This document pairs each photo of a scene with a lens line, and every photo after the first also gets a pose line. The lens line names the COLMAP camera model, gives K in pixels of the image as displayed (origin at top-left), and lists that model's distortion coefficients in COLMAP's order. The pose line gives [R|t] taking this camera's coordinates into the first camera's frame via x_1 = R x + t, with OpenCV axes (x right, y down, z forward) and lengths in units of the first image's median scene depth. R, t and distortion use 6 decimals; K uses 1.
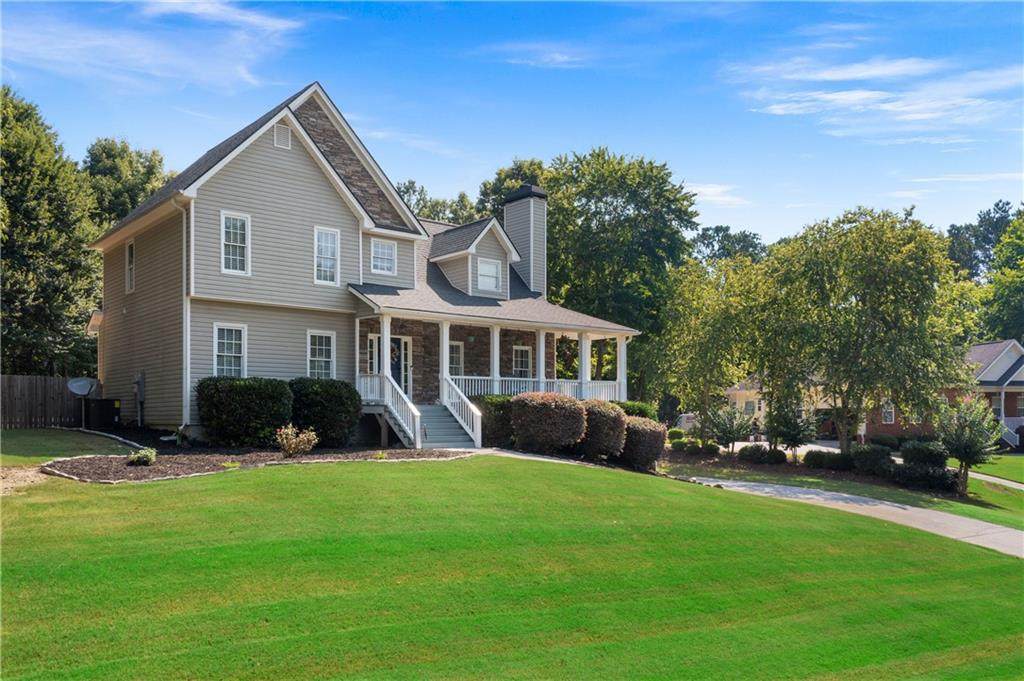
lens RADIAL K [[861.2, 0, 526.9], [0, 861.2, 388.8], [0, 0, 1]] dist [0.001045, -0.000180]
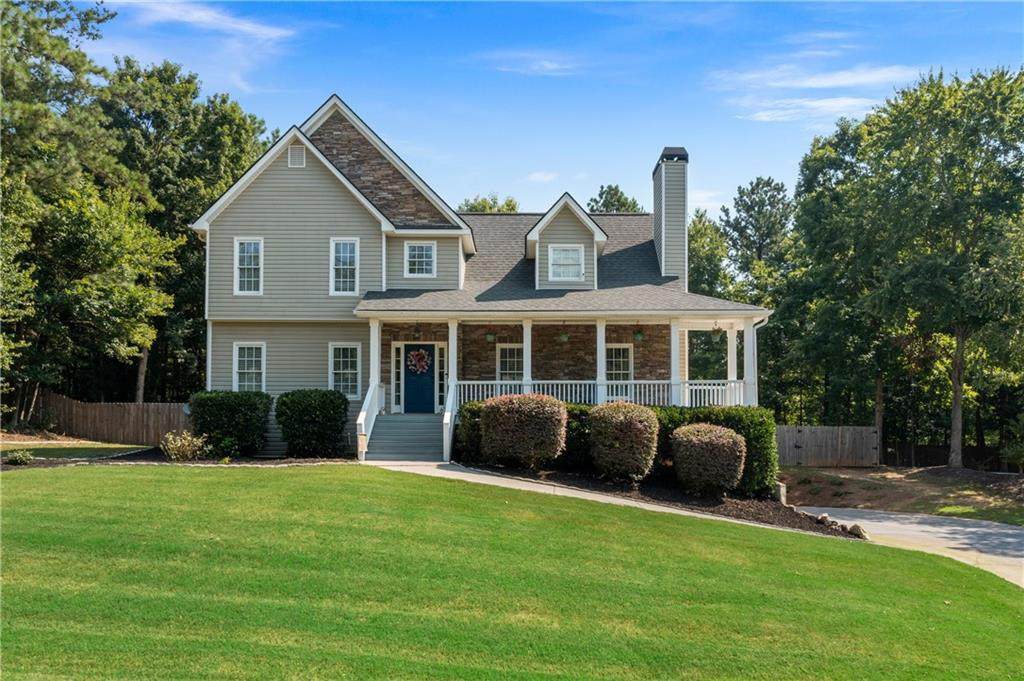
lens RADIAL K [[861.2, 0, 526.9], [0, 861.2, 388.8], [0, 0, 1]] dist [0.001045, -0.000180]
pose [[0.769715, -0.041286, -0.637051, 0.544467], [0.024607, 0.999084, -0.035018, 0.024991], [0.637913, 0.011278, 0.770026, 0.373378]]
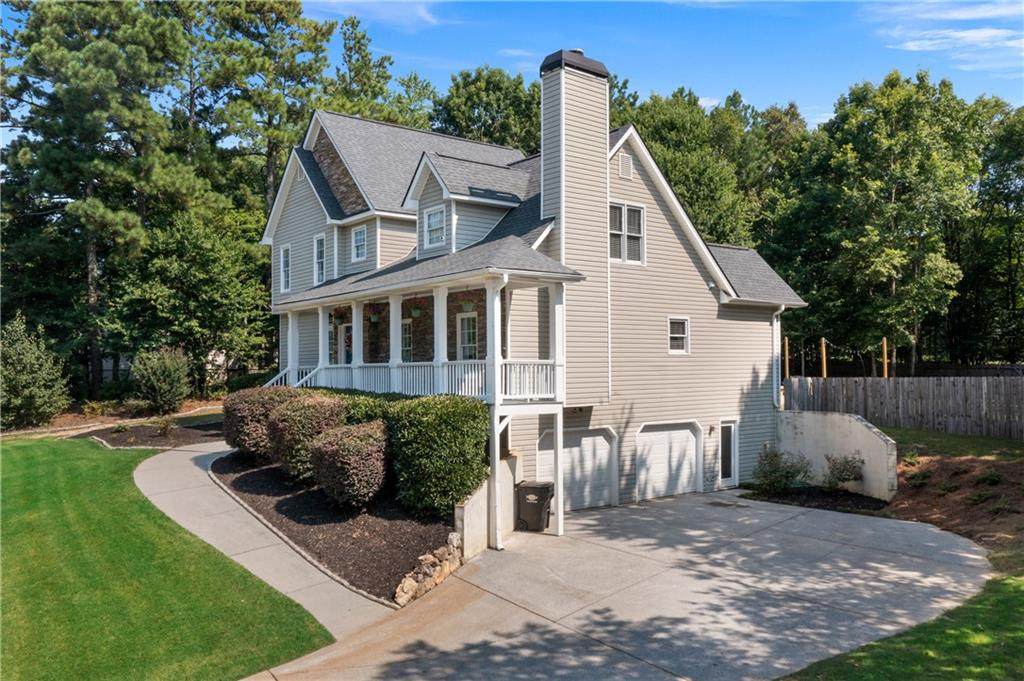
lens RADIAL K [[806.9, 0, 511.3], [0, 806.9, 354.0], [0, 0, 1]] dist [0.007749, -0.001022]
pose [[-0.038005, -0.033272, -0.998723, 0.790408], [0.028009, 0.999017, -0.034348, 0.010170], [0.998885, -0.029278, -0.037035, 1.274829]]
